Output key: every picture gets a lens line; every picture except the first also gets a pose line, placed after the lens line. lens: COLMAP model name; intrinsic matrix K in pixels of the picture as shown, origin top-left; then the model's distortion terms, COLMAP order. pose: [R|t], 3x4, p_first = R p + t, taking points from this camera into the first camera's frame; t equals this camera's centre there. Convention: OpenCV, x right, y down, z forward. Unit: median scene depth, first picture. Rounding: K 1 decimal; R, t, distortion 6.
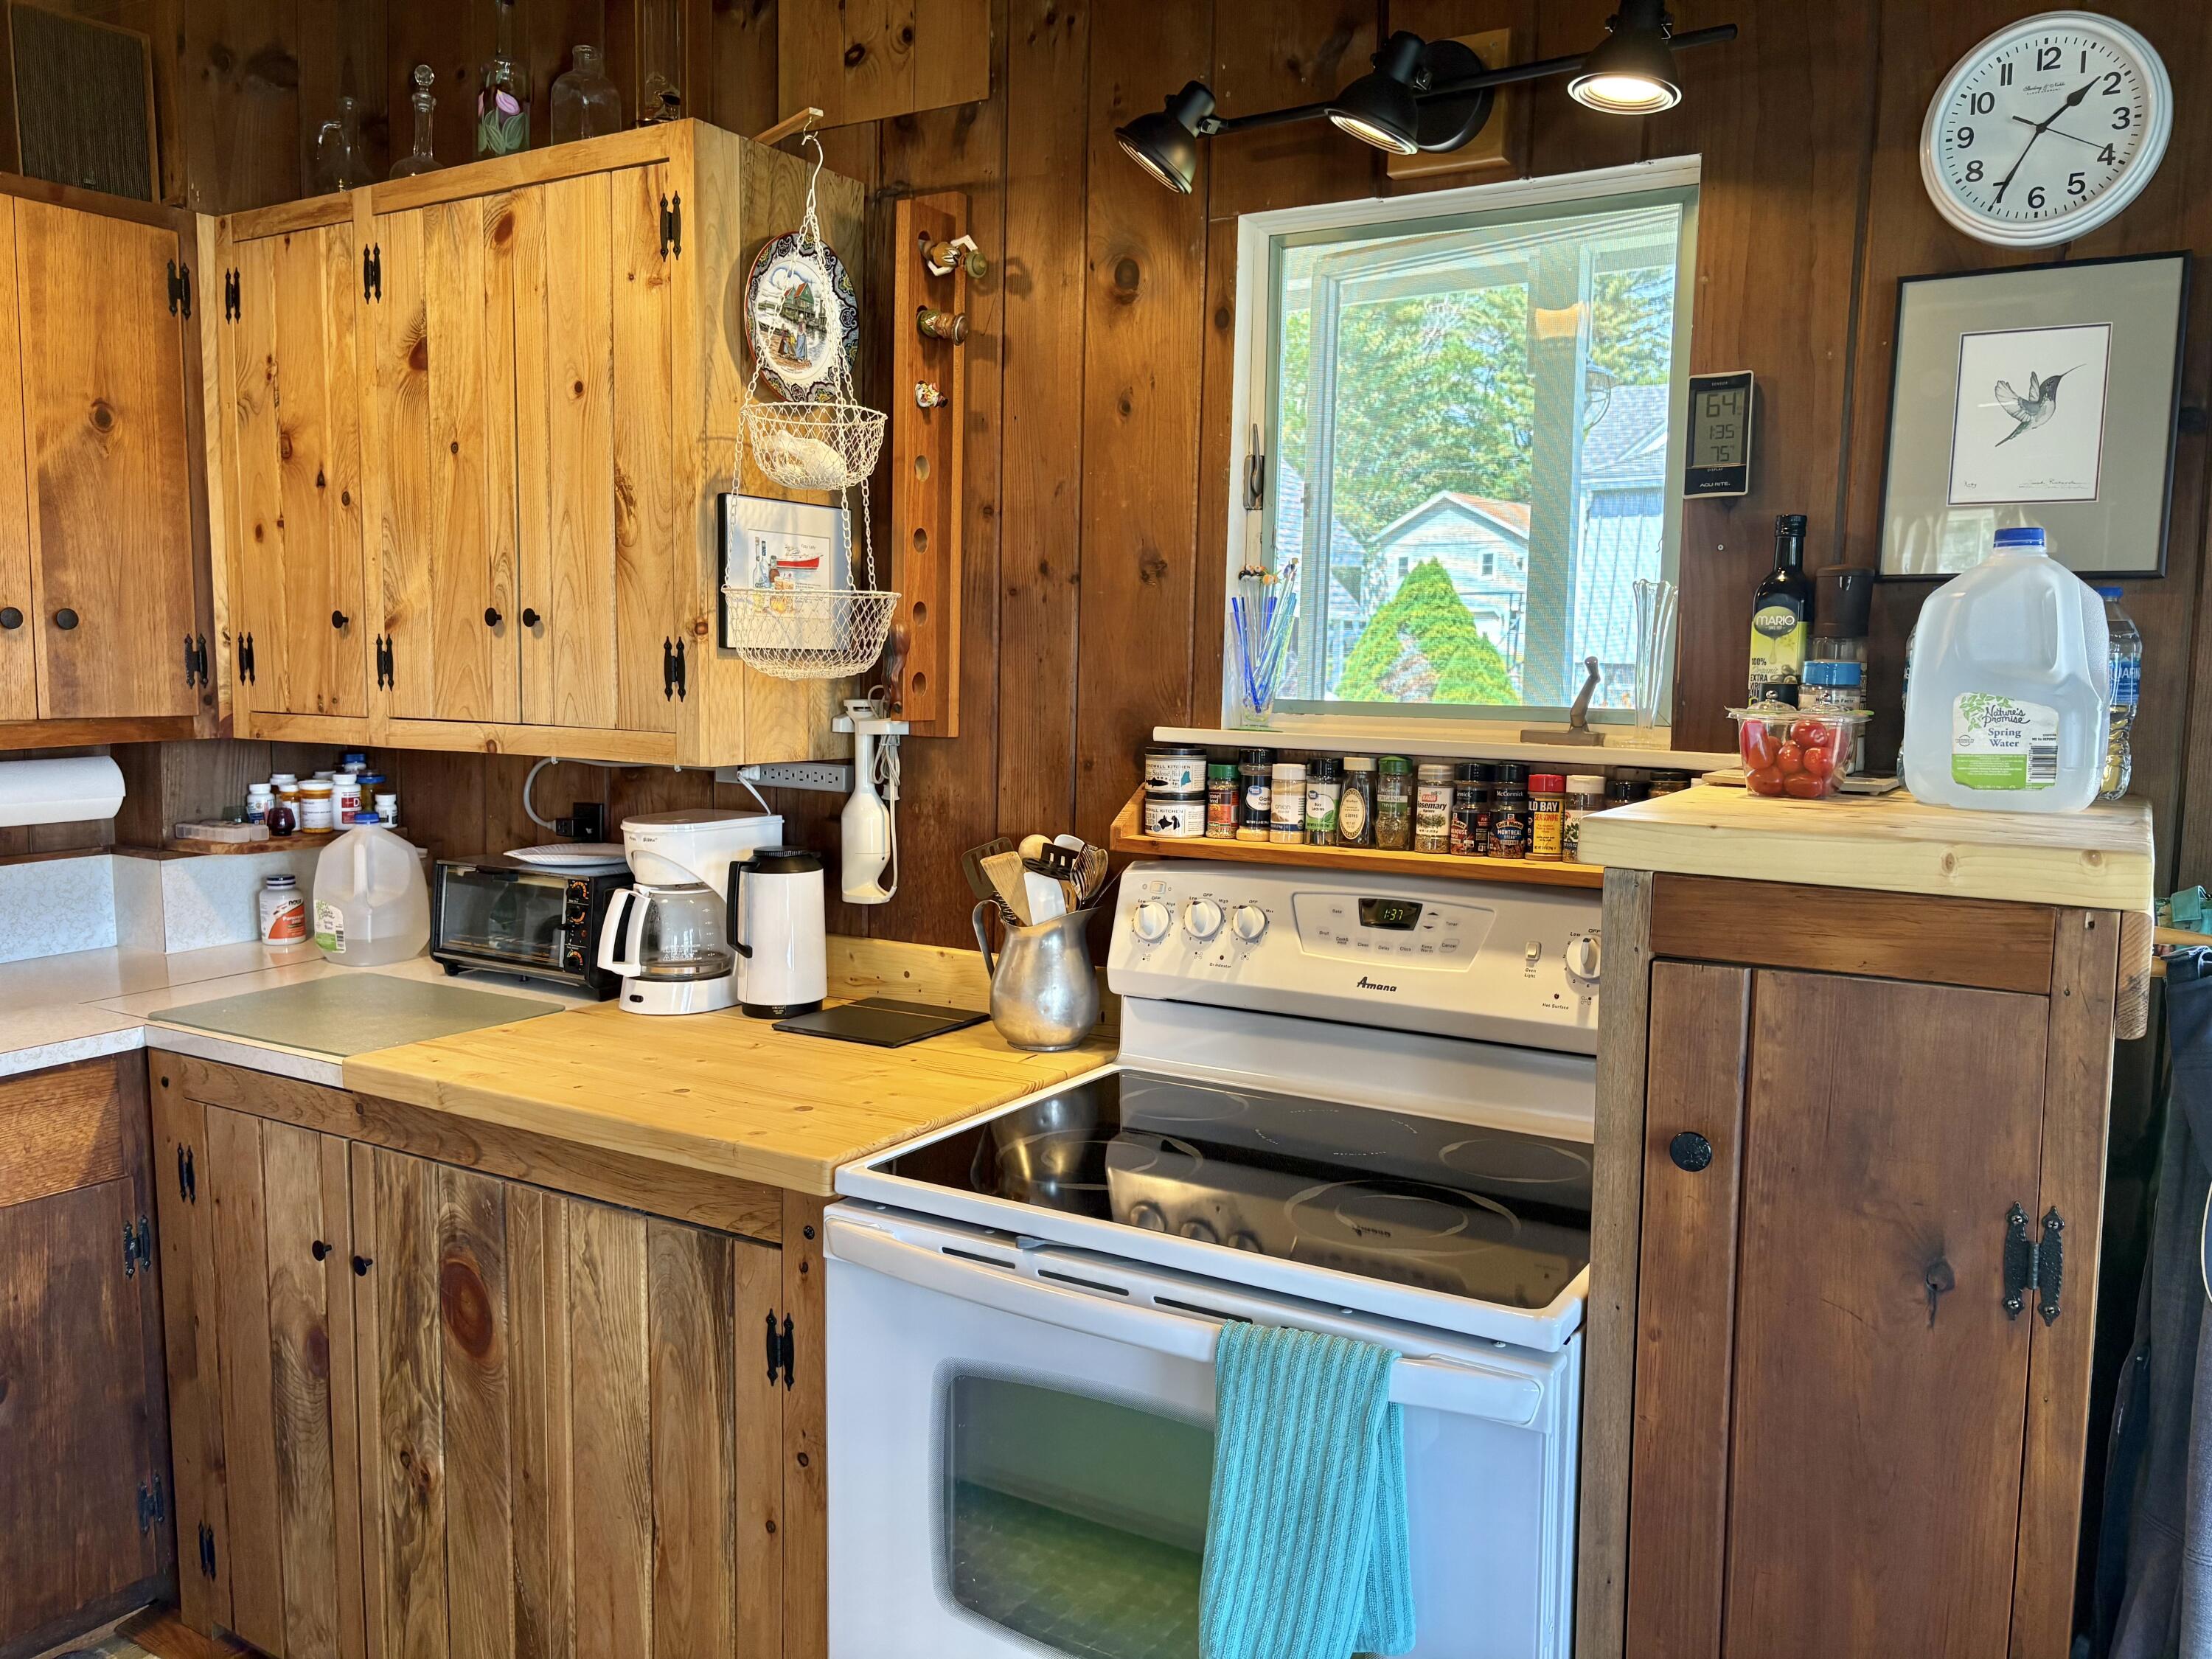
lens RADIAL K [[1681.2, 0, 1105.5], [0, 1681.2, 823.8], [0, 0, 1]] dist [0.035230, -0.031285]
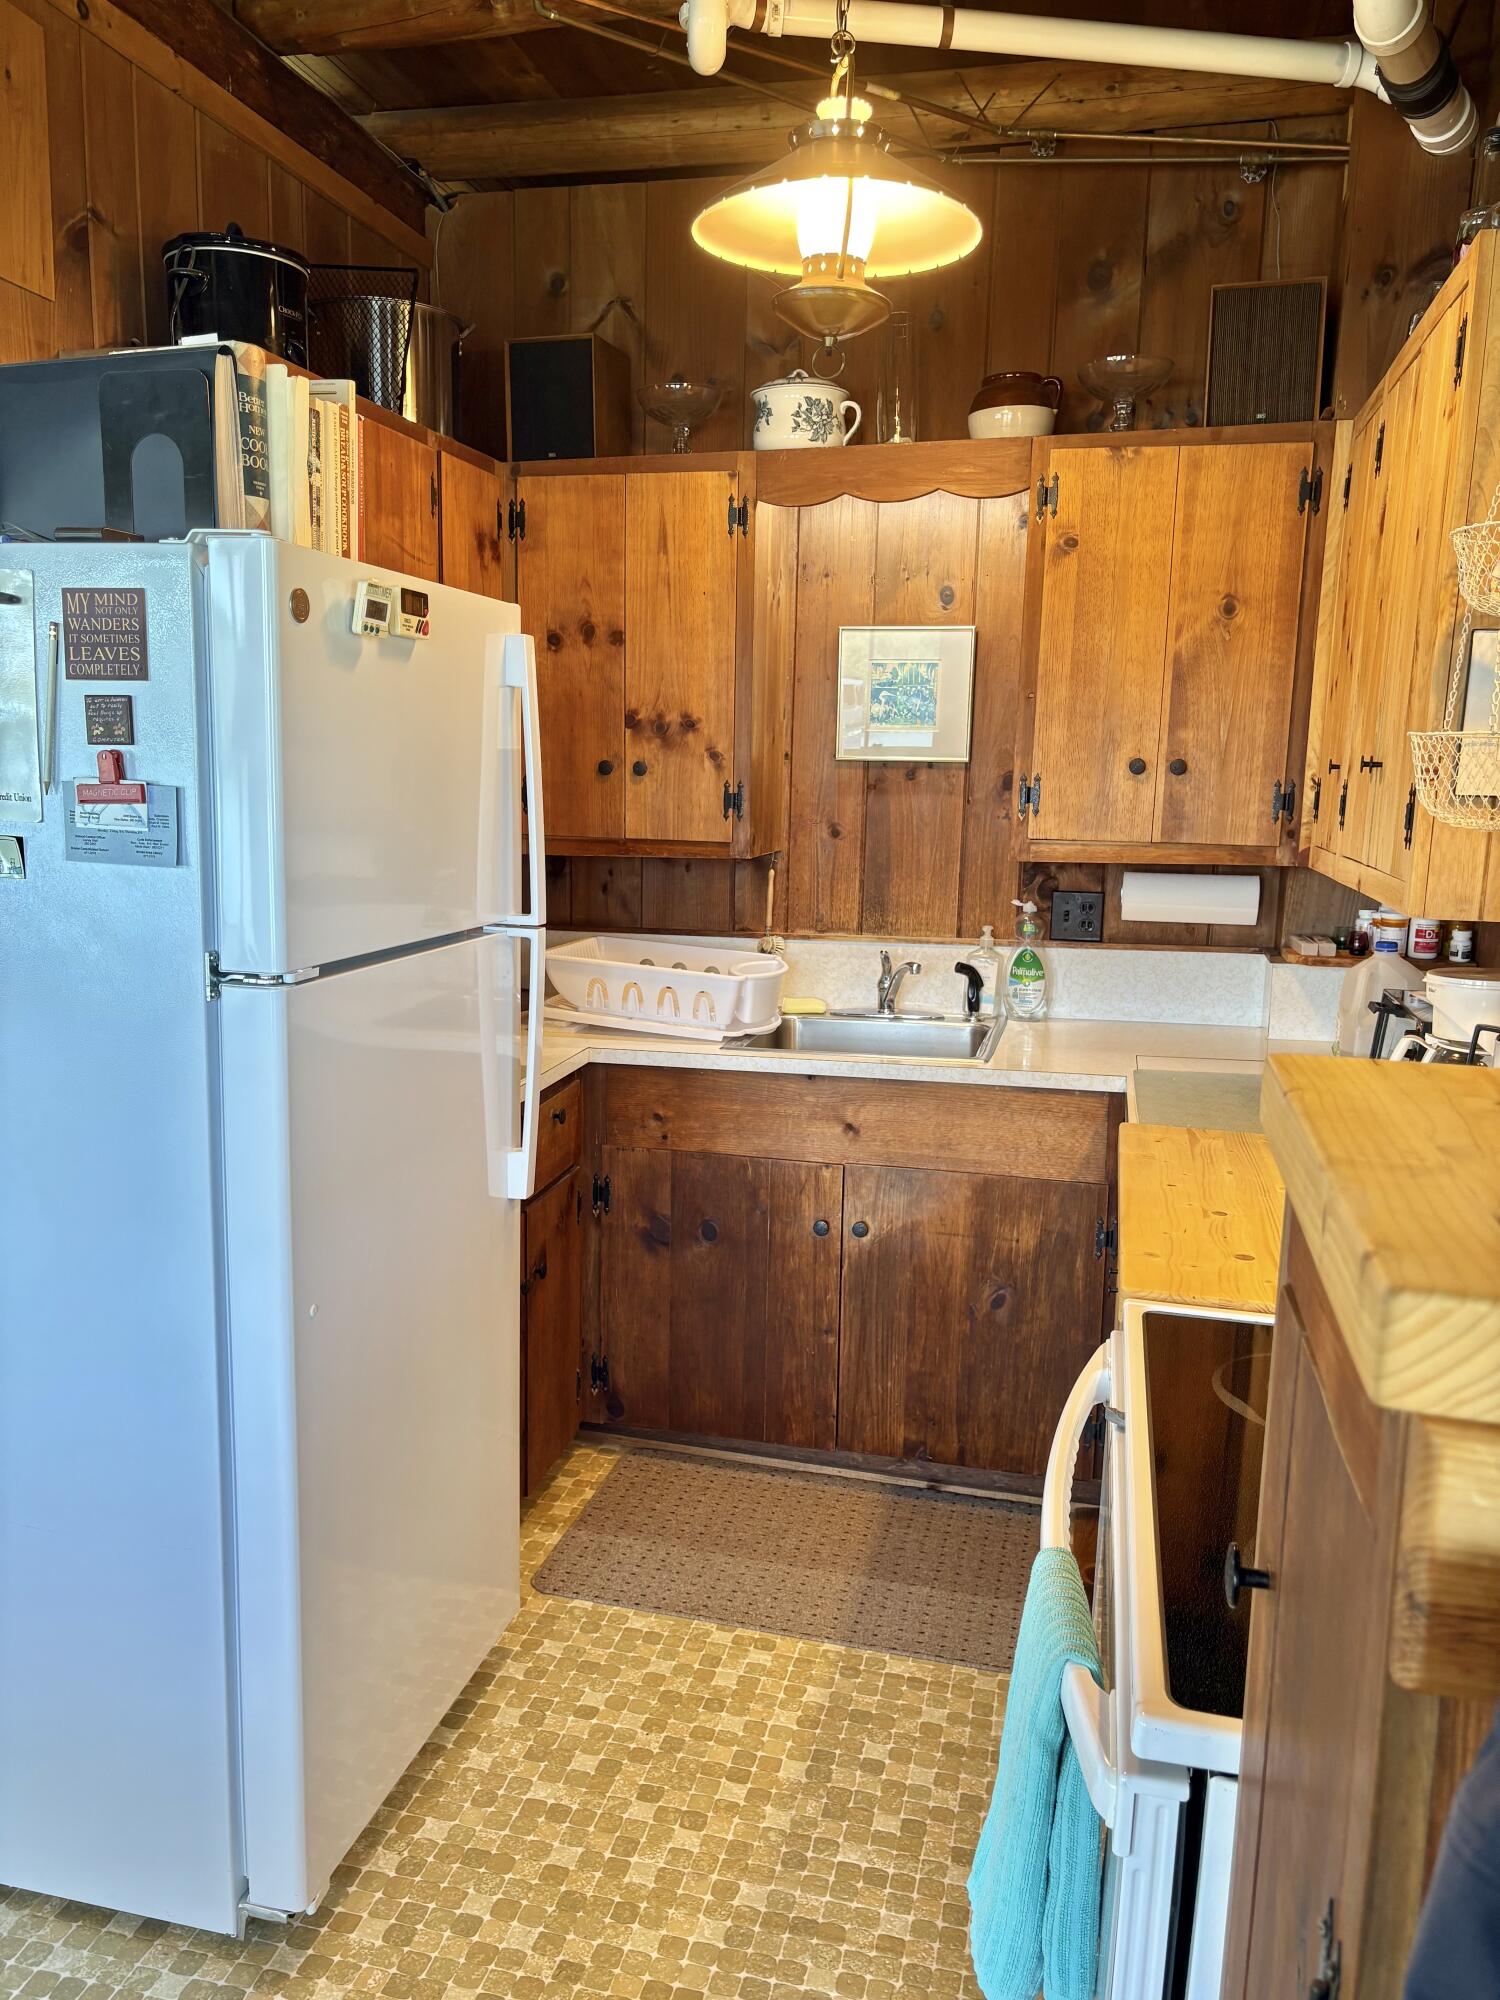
lens RADIAL K [[1520.1, 0, 748.4], [0, 1520.1, 1006.9], [0, 0, 1]] dist [0.035230, -0.031285]
pose [[0.313700, 0.149588, -0.937665, 0.416021], [-0.114948, 0.986233, 0.118880, -0.039122], [0.942539, 0.070490, 0.326576, 0.308982]]
